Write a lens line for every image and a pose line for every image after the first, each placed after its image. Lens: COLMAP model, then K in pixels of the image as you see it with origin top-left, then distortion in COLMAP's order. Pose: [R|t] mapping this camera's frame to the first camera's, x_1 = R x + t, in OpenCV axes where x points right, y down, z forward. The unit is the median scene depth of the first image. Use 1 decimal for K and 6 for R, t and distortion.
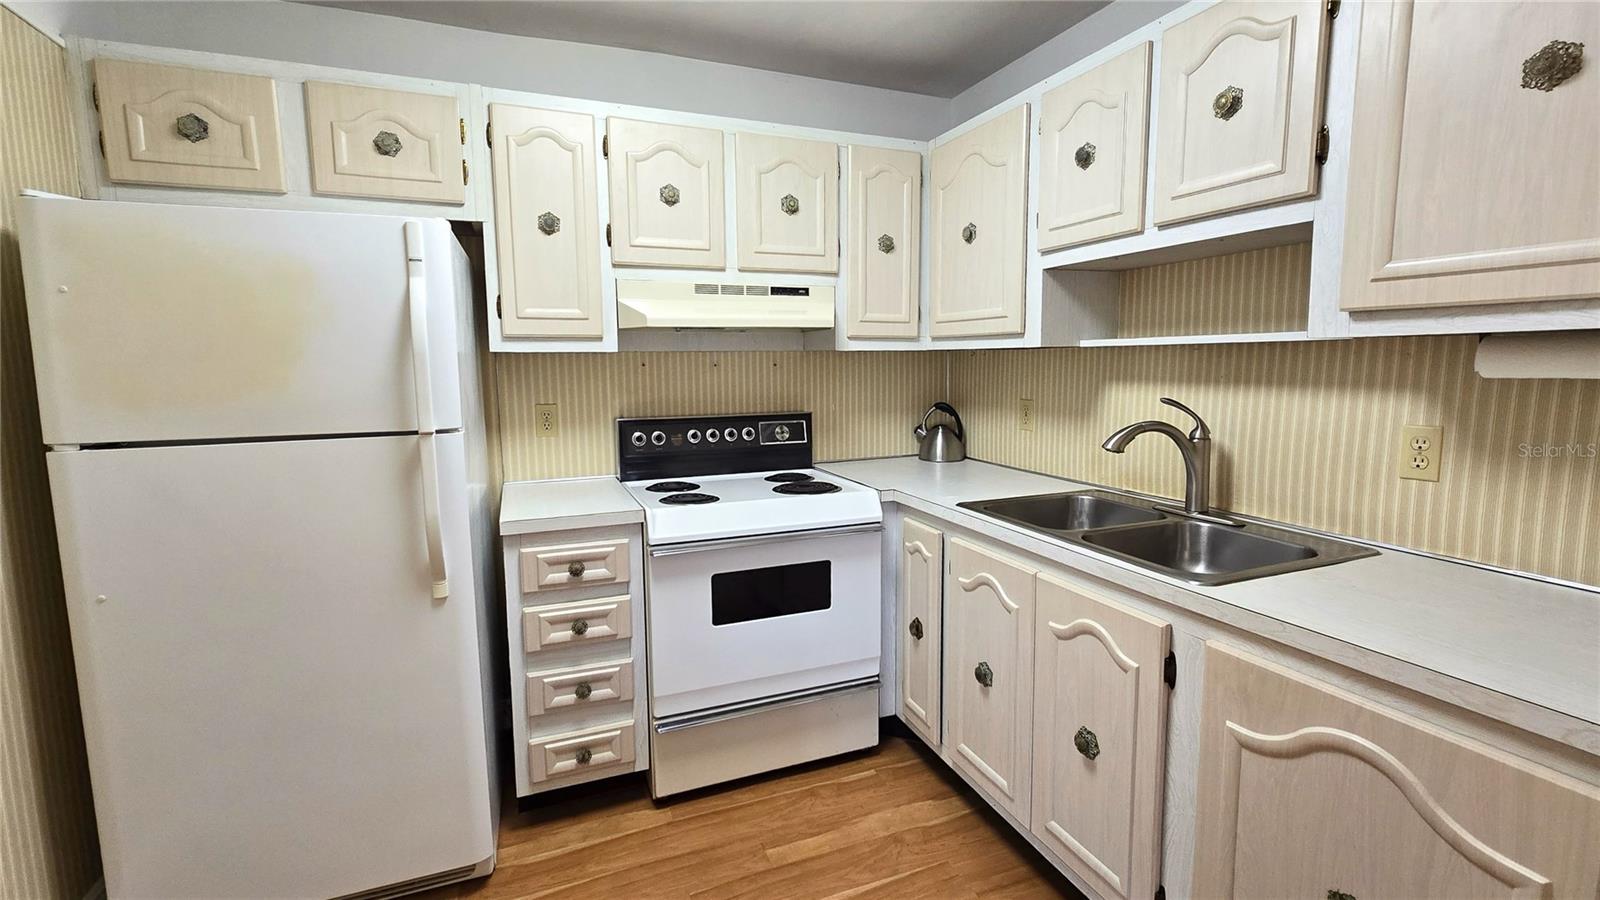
lens RADIAL K [[675.9, 0, 816.6], [0, 675.9, 440.1], [0, 0, 1]] dist [0.001160, -0.008665]
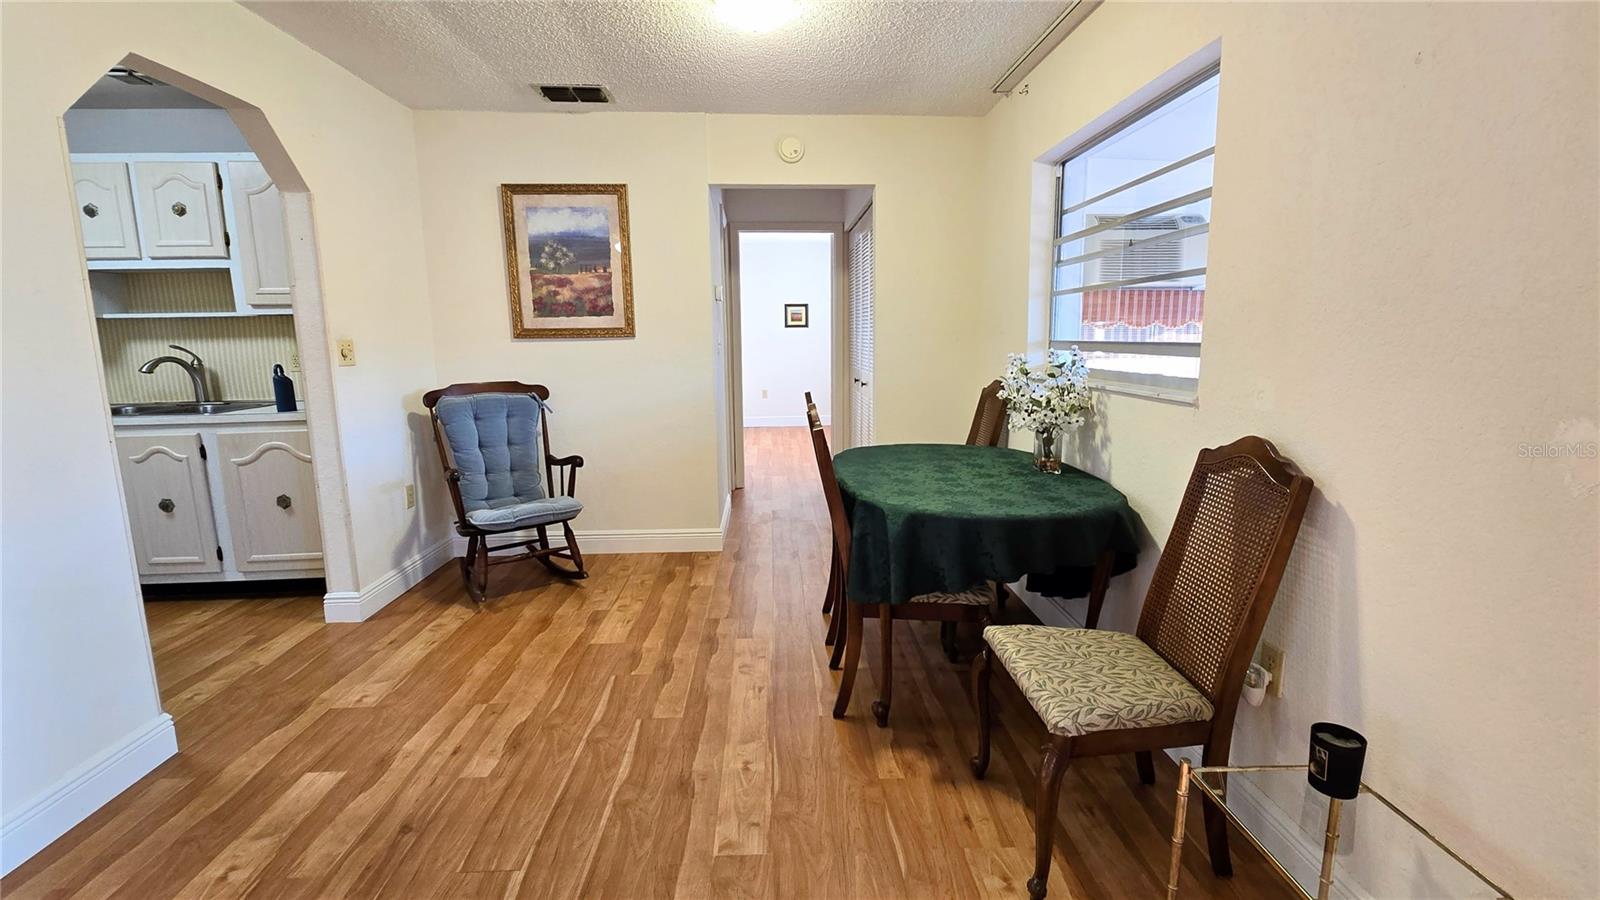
lens RADIAL K [[675.9, 0, 816.6], [0, 675.9, 440.1], [0, 0, 1]] dist [0.001160, -0.008665]
pose [[0.305235, -0.145226, 0.941138, -0.844706], [0.119501, 0.986332, 0.113442, 0.228683], [-0.944749, 0.077840, 0.318417, -1.464992]]
